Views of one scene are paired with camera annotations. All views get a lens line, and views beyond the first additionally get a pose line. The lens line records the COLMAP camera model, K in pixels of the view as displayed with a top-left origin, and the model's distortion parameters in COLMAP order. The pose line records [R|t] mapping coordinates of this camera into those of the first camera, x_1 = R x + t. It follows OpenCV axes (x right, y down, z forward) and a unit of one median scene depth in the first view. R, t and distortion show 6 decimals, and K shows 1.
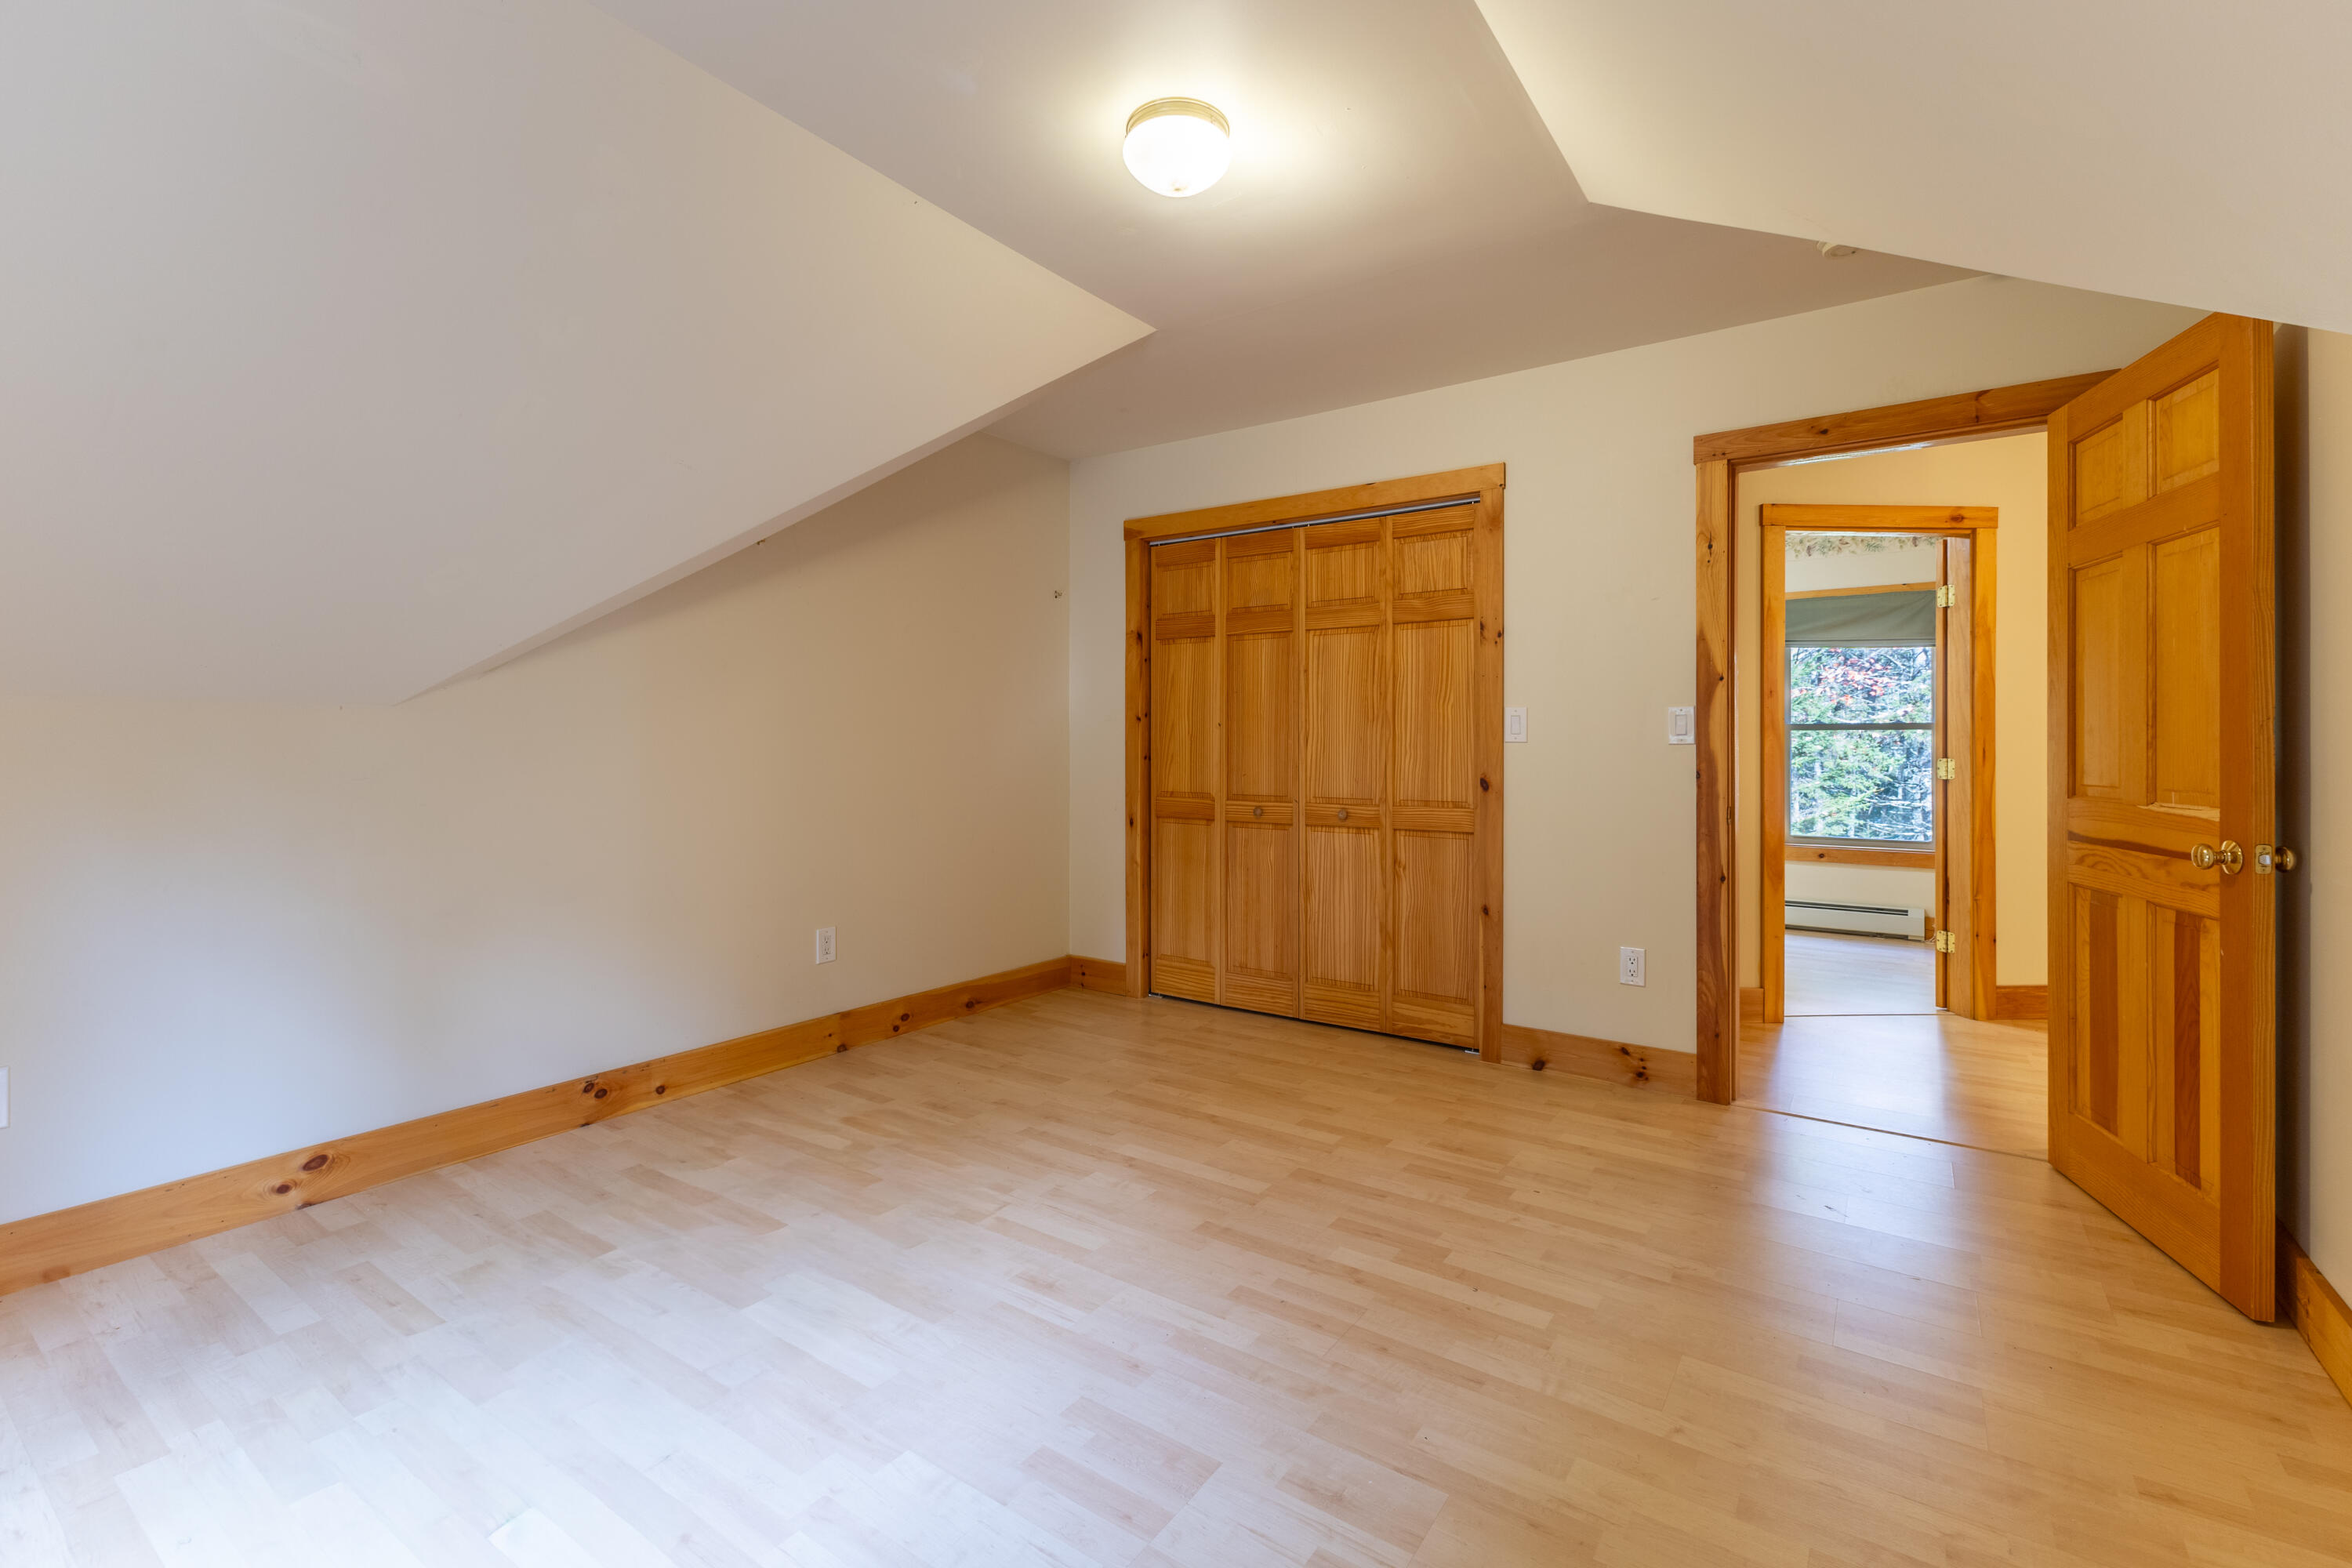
lens RADIAL K [[1012.4, 0, 1213.6], [0, 1012.4, 779.3], [0, 0, 1]] dist [0.011920, -0.003583]
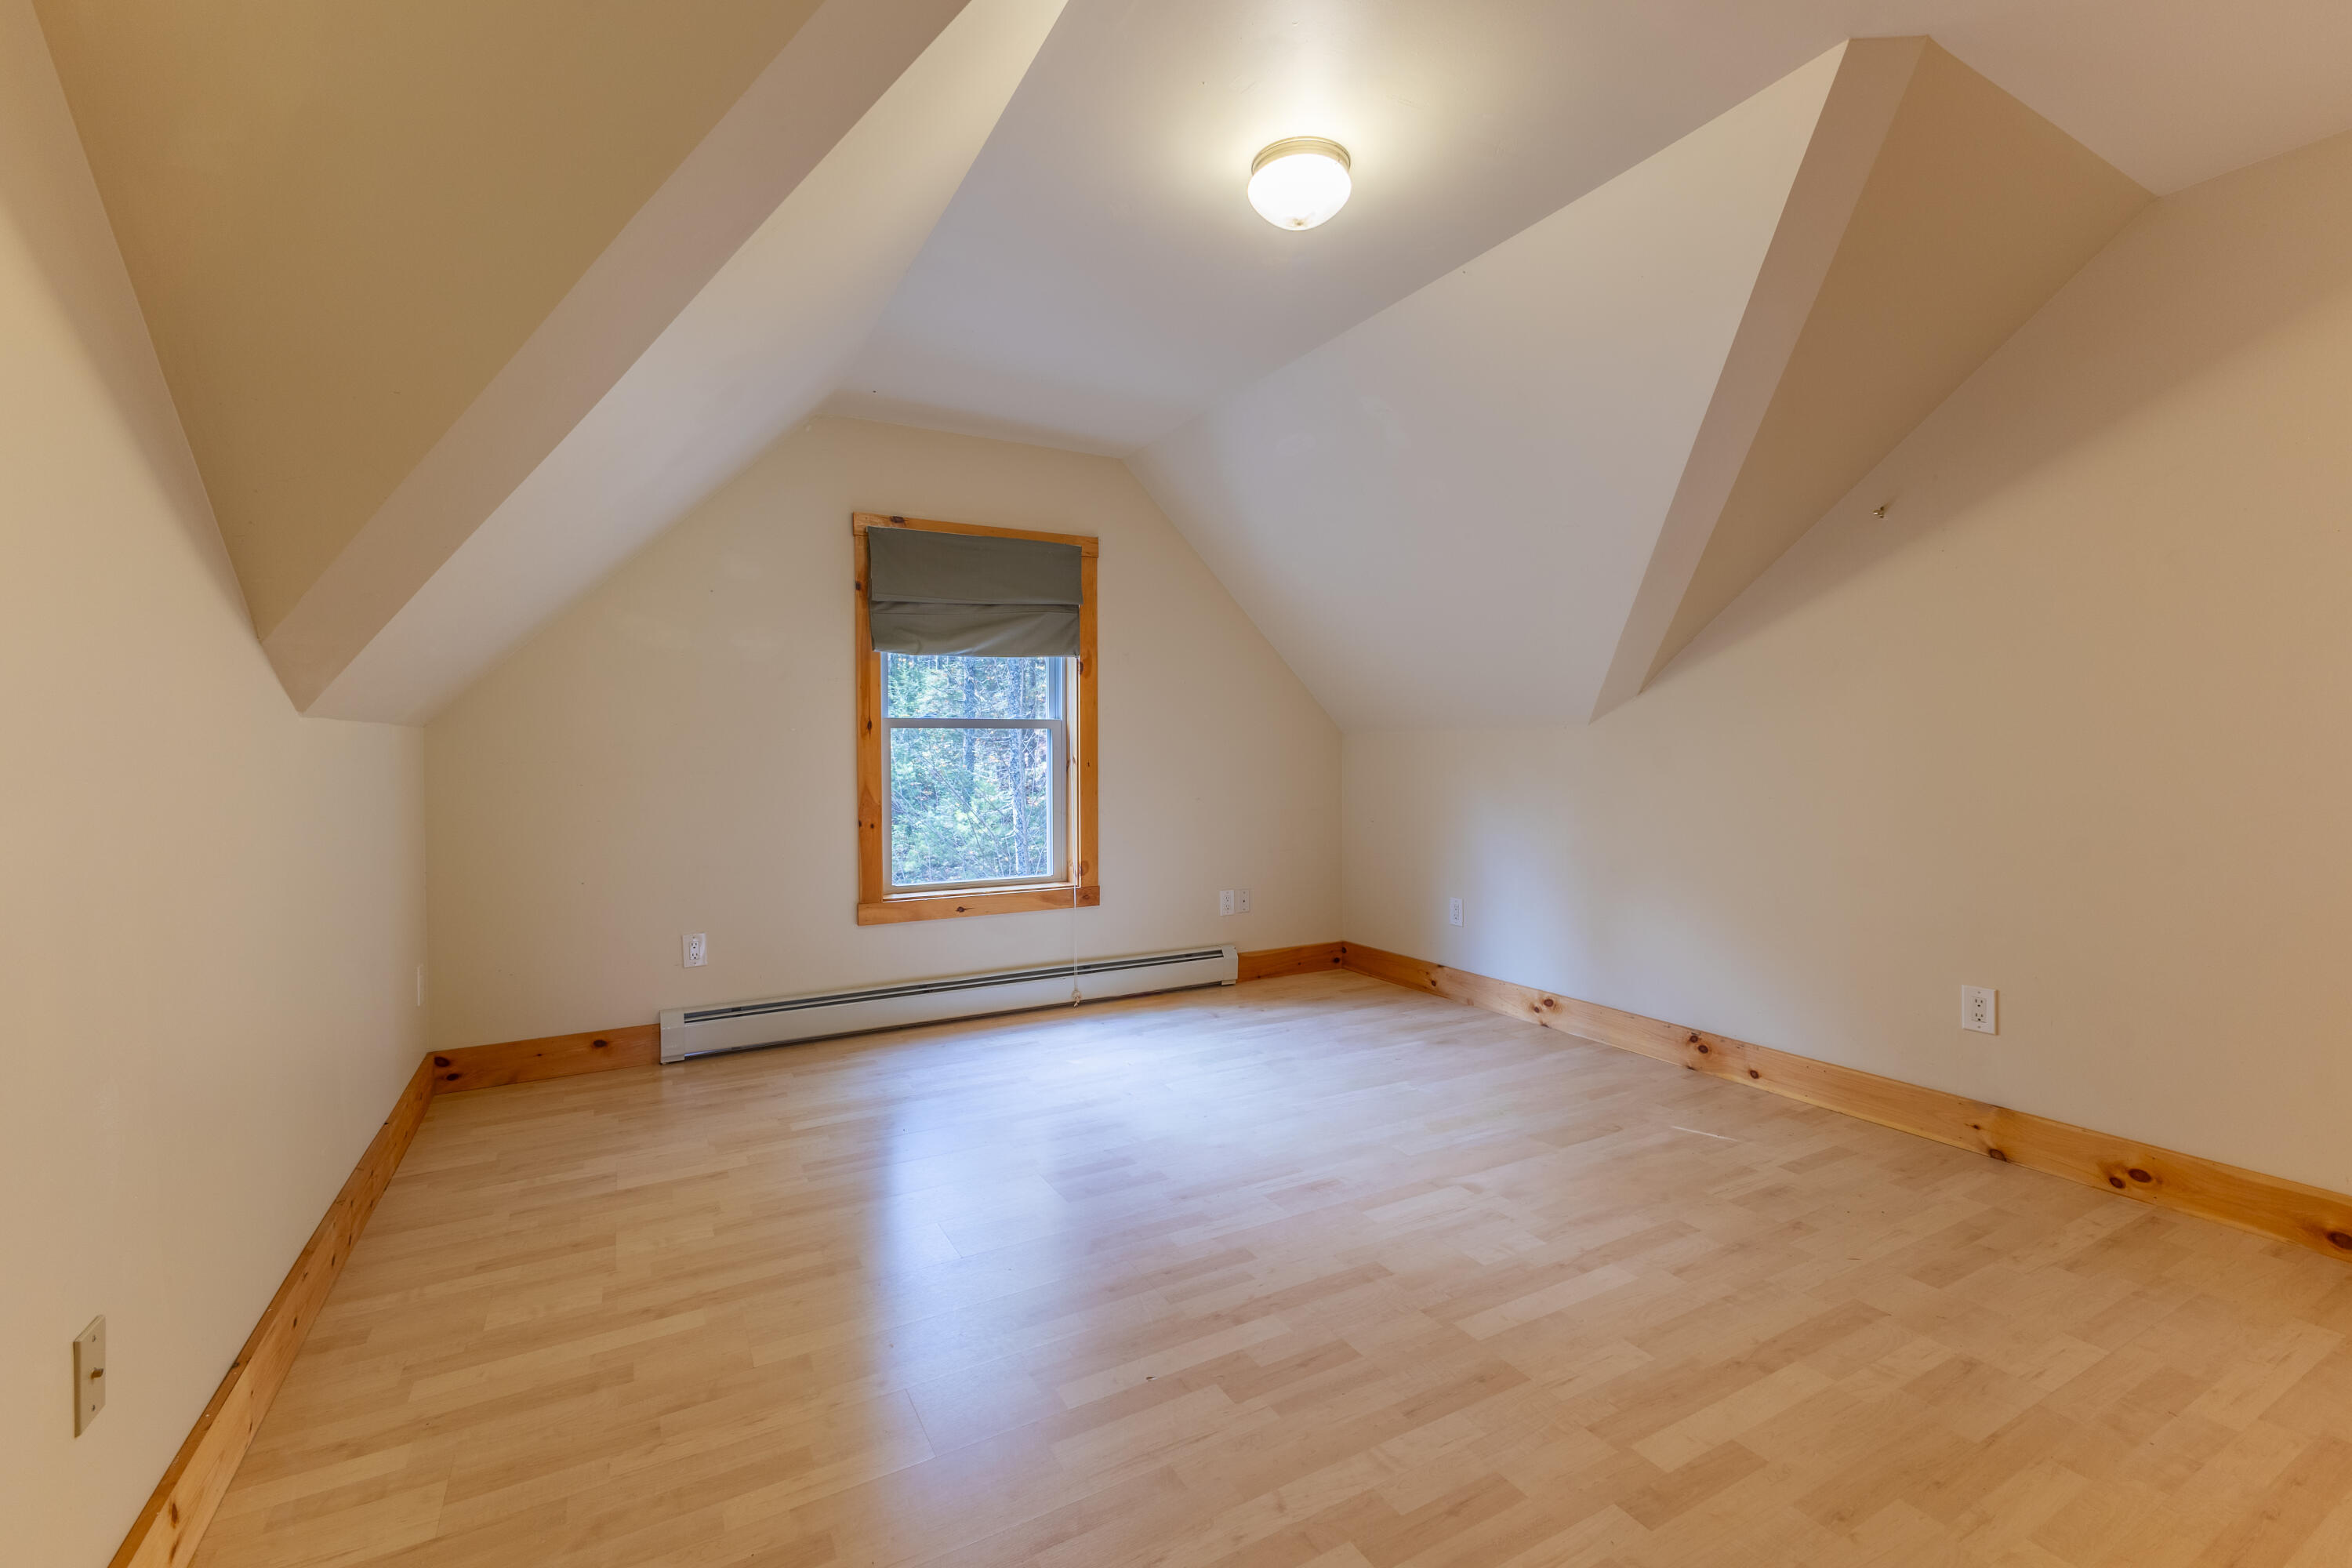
lens RADIAL K [[1012.4, 0, 1172.3], [0, 1012.4, 782.7], [0, 0, 1]] dist [0.011920, -0.003583]
pose [[-0.456876, 0.027181, -0.889115, 0.807248], [-0.022847, 0.998845, 0.042275, -0.037727], [0.889237, 0.039629, -0.455727, 1.112858]]
